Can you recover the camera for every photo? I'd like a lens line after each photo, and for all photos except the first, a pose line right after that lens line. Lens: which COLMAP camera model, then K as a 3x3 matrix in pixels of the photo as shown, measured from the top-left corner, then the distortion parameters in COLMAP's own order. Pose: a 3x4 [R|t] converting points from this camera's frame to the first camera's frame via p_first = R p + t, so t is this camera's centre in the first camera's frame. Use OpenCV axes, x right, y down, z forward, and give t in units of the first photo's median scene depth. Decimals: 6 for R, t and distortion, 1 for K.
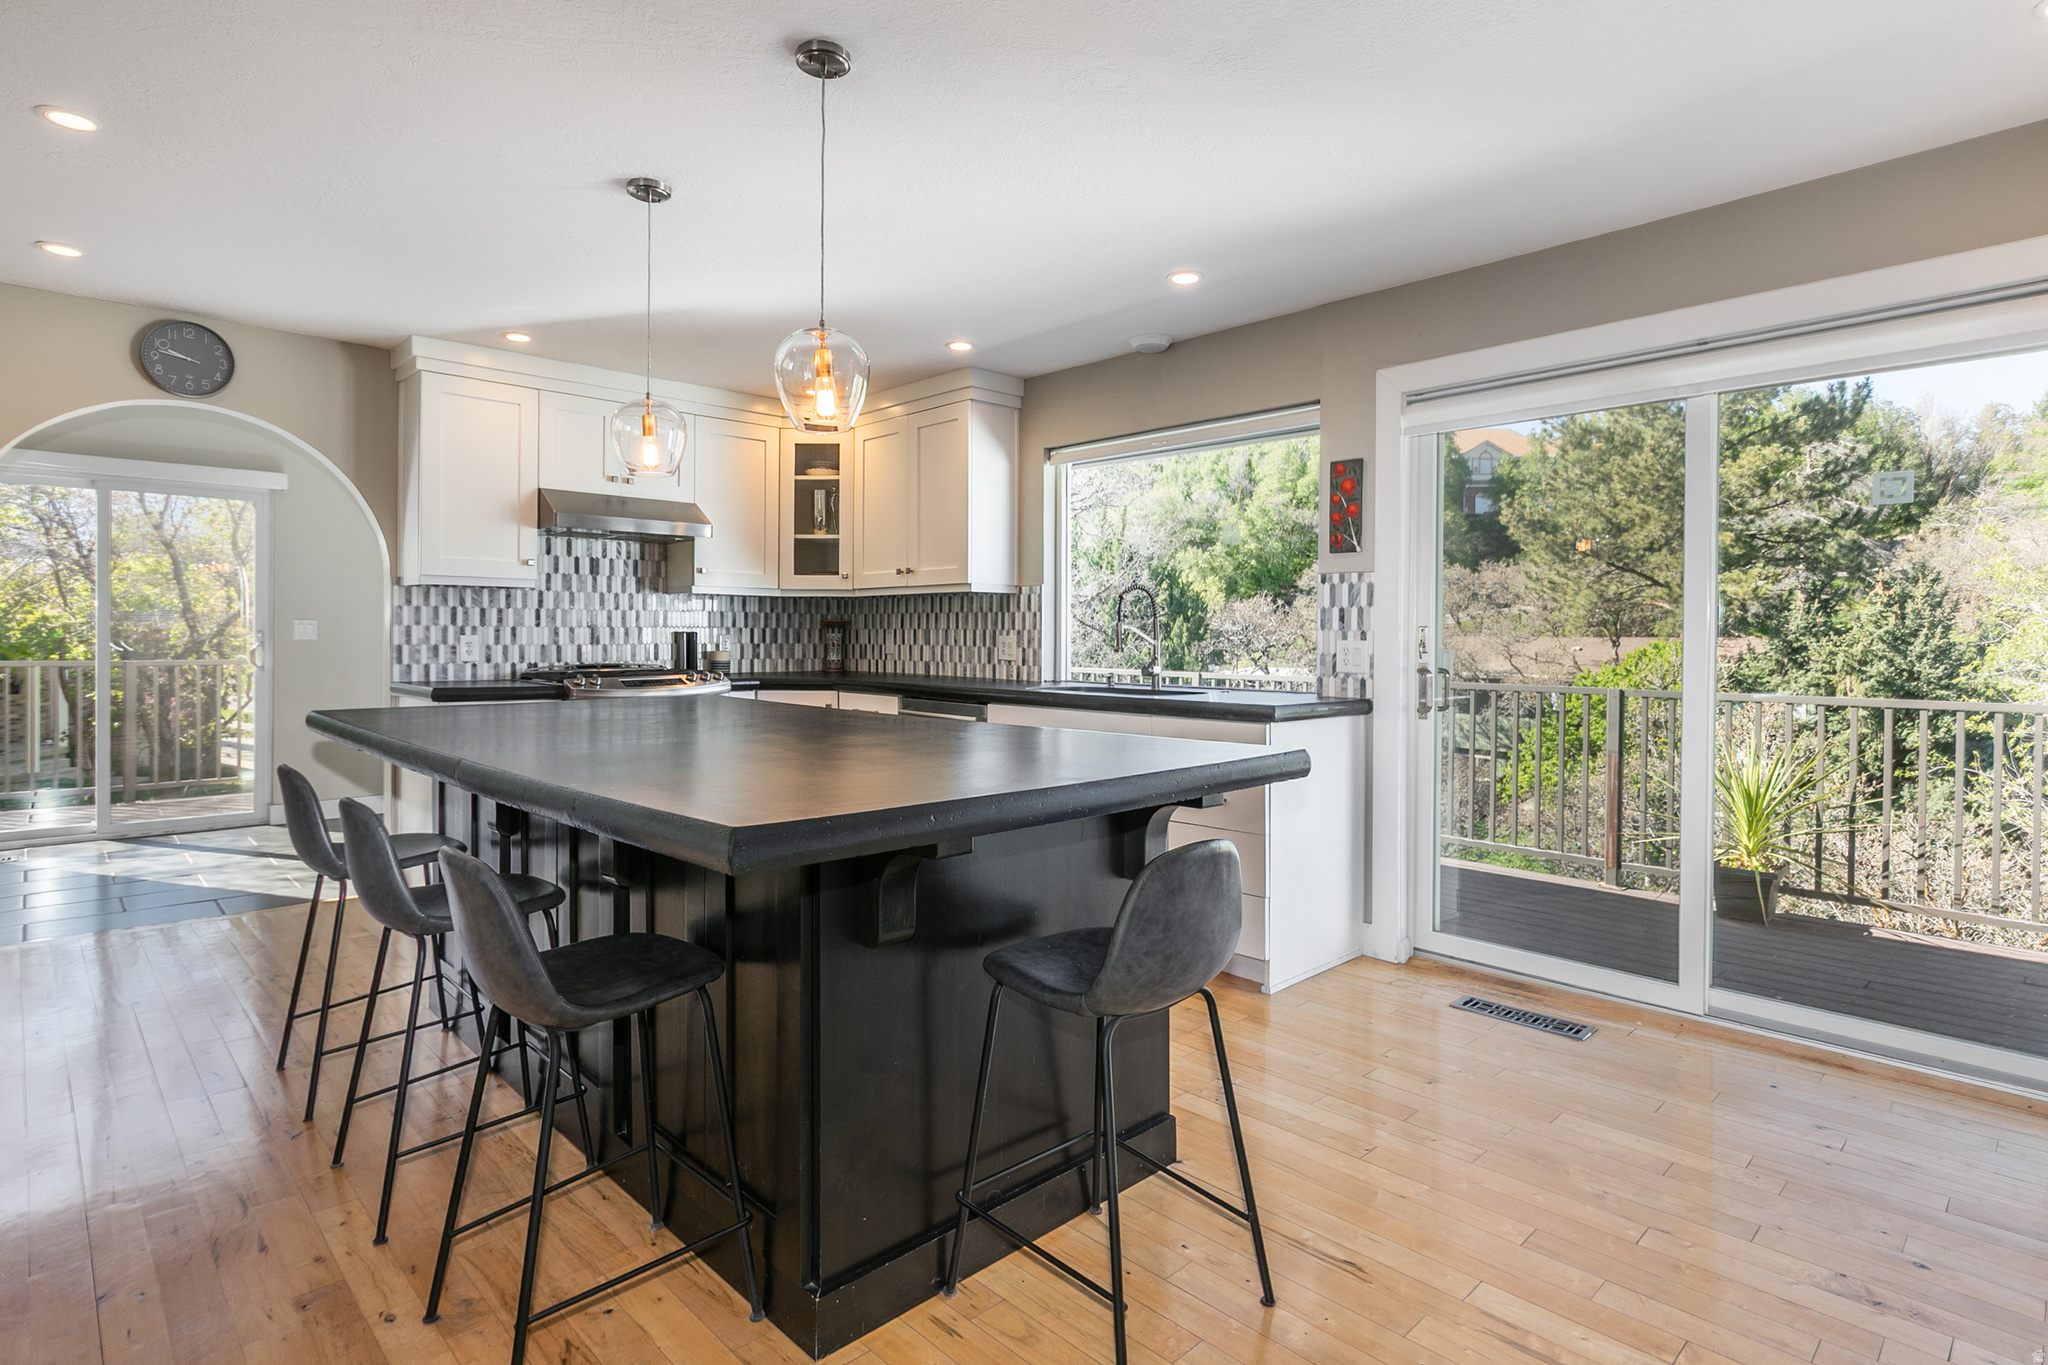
lens RADIAL K [[1026.6, 0, 1021.2], [0, 1026.6, 664.3], [0, 0, 1]] dist [0.003827, 0.000471]
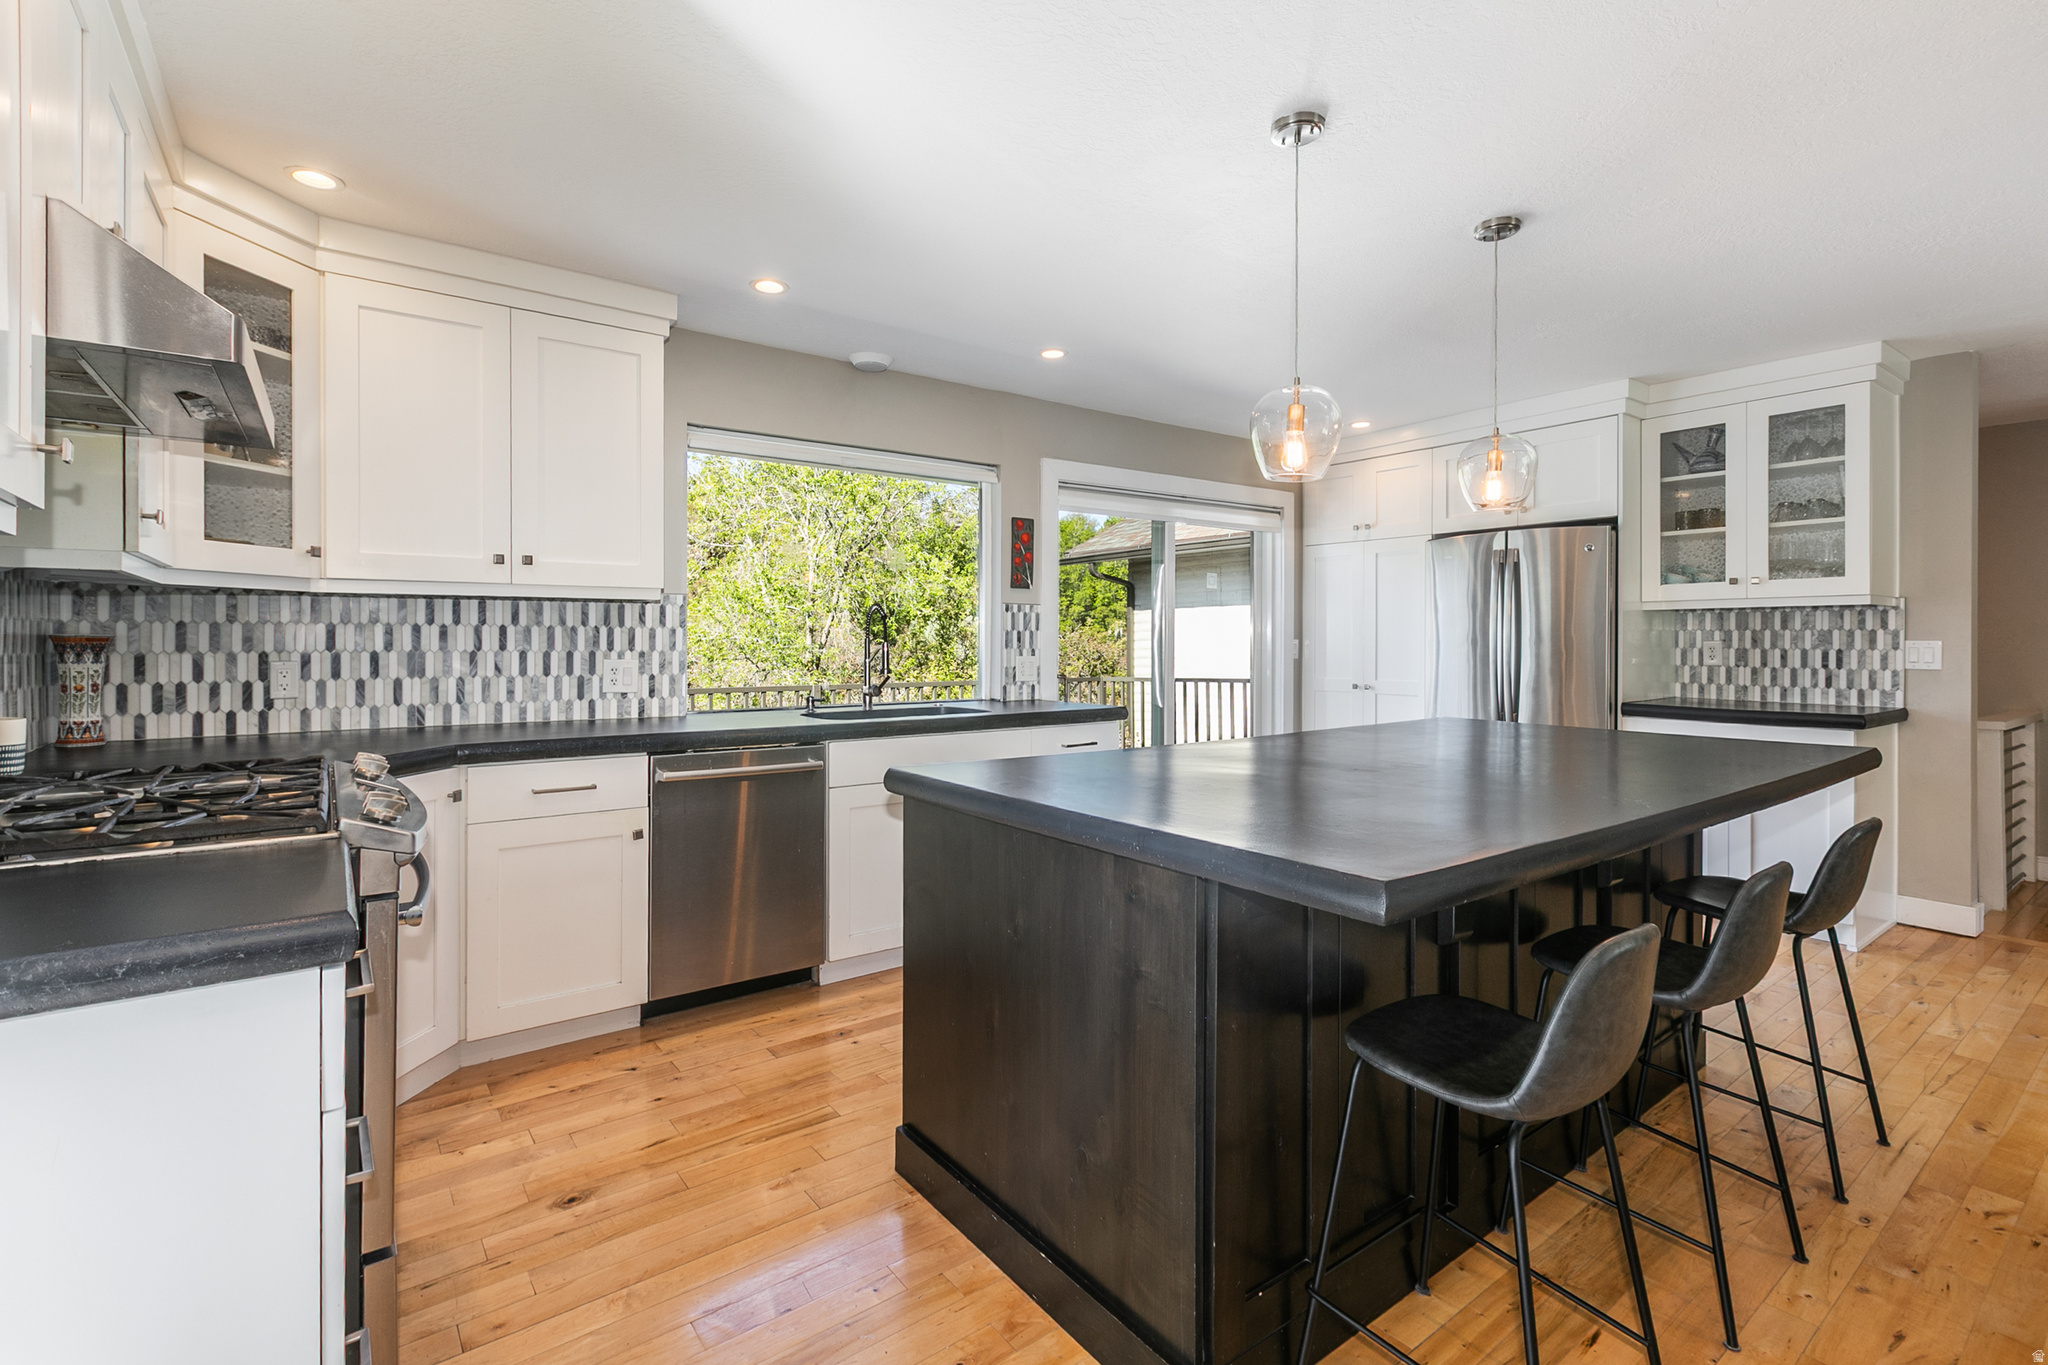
lens RADIAL K [[923.0, 0, 997.4], [0, 923.0, 636.9], [0, 0, 1]] dist [0.008069, -0.002770]
pose [[0.139947, -0.008795, 0.990120, -0.892384], [0.023980, 0.999697, 0.005491, -0.057776], [-0.989869, 0.022974, 0.140116, 0.913471]]
